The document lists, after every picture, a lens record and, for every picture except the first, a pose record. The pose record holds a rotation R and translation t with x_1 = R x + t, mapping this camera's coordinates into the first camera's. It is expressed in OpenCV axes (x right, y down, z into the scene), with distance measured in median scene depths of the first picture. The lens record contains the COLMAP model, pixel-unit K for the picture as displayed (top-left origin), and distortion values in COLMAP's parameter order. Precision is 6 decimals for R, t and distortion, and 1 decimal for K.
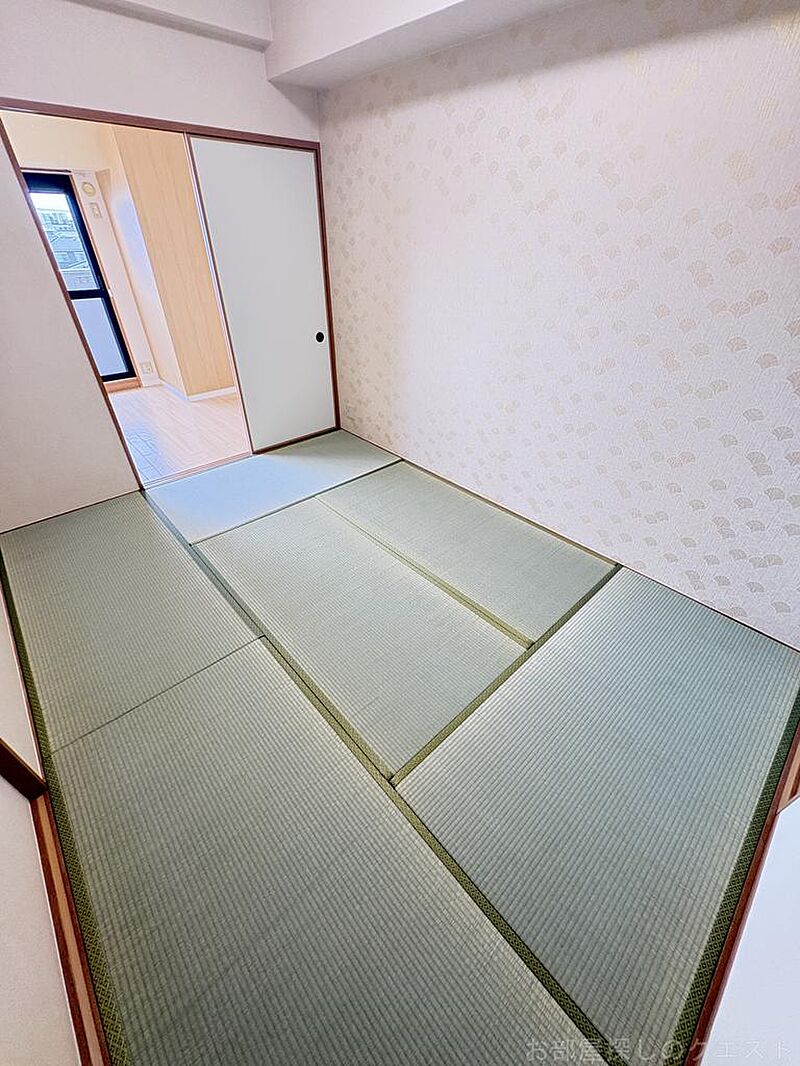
lens RADIAL K [[424.8, 0, 395.6], [0, 424.8, 536.3], [0, 0, 1]] dist [0.003096, -0.000392]
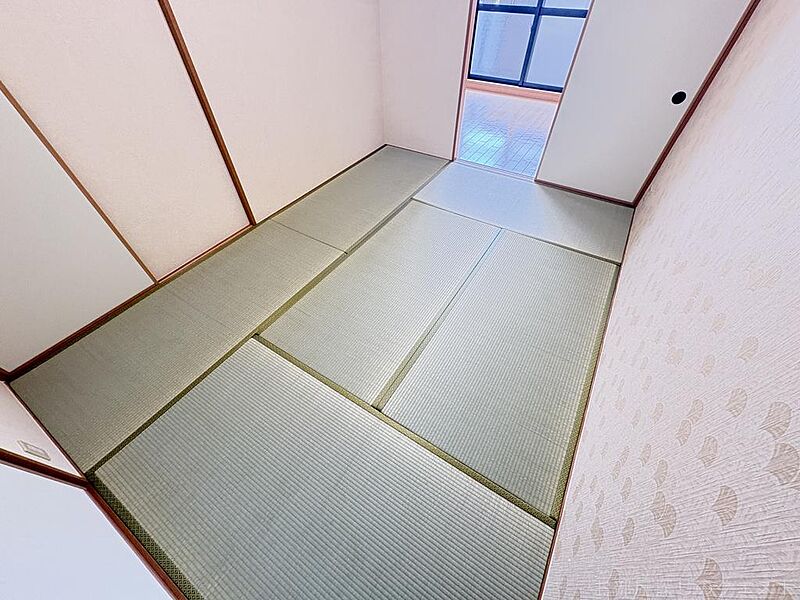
lens RADIAL K [[318.8, 0, 398.4], [0, 318.8, 299.8], [0, 0, 1]] dist [0.003096, -0.000392]
pose [[0.268015, 0.704520, -0.657130, 0.398022], [-0.559771, 0.669014, 0.488955, -0.209870], [0.784108, 0.236795, 0.573675, 0.305746]]
